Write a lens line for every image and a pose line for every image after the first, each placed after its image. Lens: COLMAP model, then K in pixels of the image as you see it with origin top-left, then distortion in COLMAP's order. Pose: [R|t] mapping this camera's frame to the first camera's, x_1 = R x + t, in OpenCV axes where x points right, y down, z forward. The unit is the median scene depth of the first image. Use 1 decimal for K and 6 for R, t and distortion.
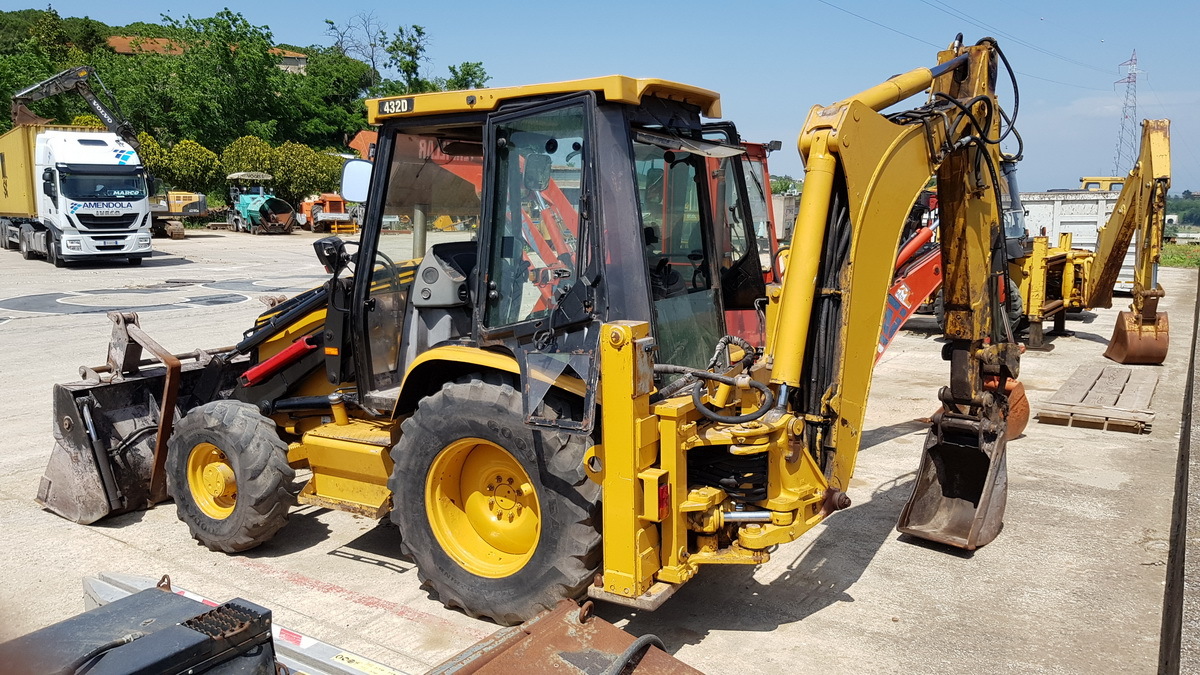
lens RADIAL K [[933.2, 0, 595.7], [0, 933.2, 338.4], [0, 0, 1]] dist [0.026887, -0.024670]
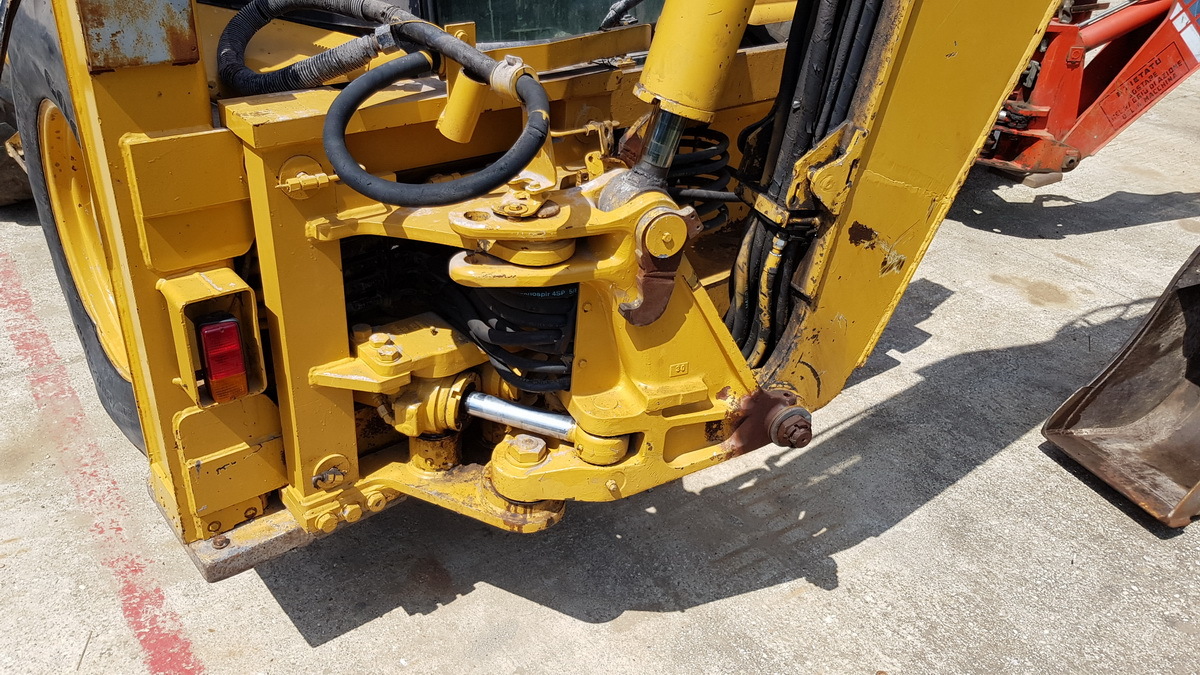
lens RADIAL K [[933.2, 0, 604.5], [0, 933.2, 343.3], [0, 0, 1]] dist [0.026887, -0.024670]
pose [[0.935309, 0.242430, -0.257728, 0.281209], [-0.129907, 0.912805, 0.387185, -0.002202], [0.329121, -0.328657, 0.885248, 0.631649]]
